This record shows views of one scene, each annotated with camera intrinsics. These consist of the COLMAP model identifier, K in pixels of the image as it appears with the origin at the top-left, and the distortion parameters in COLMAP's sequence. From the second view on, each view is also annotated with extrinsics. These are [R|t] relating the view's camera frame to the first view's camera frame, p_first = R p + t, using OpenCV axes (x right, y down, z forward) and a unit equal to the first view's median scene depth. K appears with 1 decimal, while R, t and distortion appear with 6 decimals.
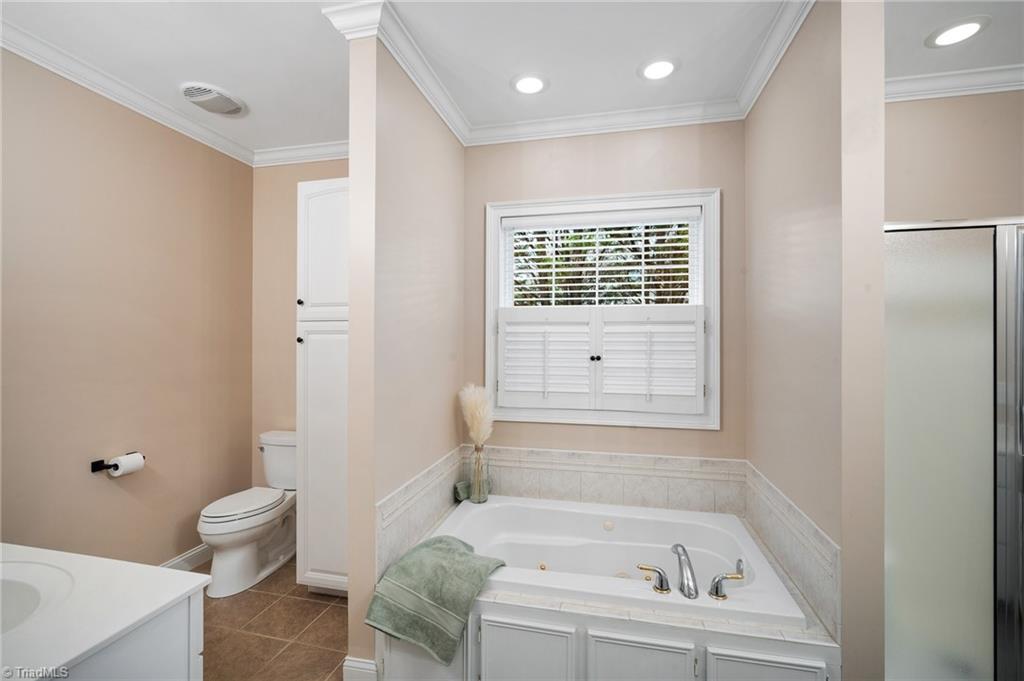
lens RADIAL K [[453.3, 0, 513.0], [0, 453.3, 336.0], [0, 0, 1]] dist [-0.018790, 0.006965]
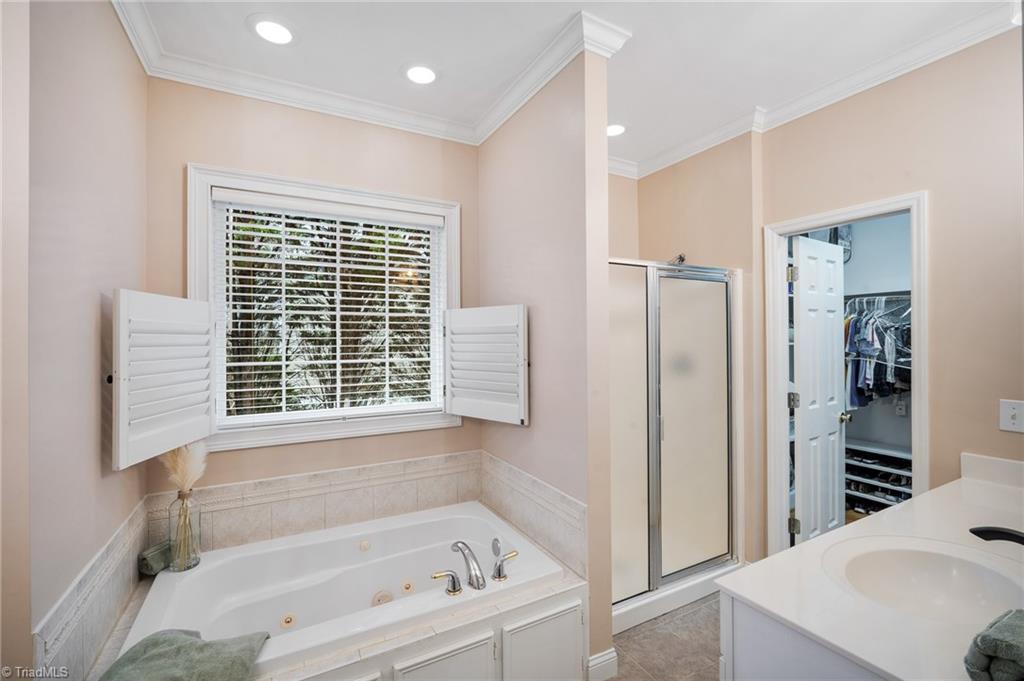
lens RADIAL K [[448.7, 0, 522.4], [0, 448.7, 333.7], [0, 0, 1]] dist [-0.004411, 0.000926]
pose [[0.744654, 0.001696, 0.667449, -0.153937], [0.001792, 0.999988, -0.004540, -0.008090], [-0.667449, 0.004577, 0.744642, 0.095557]]
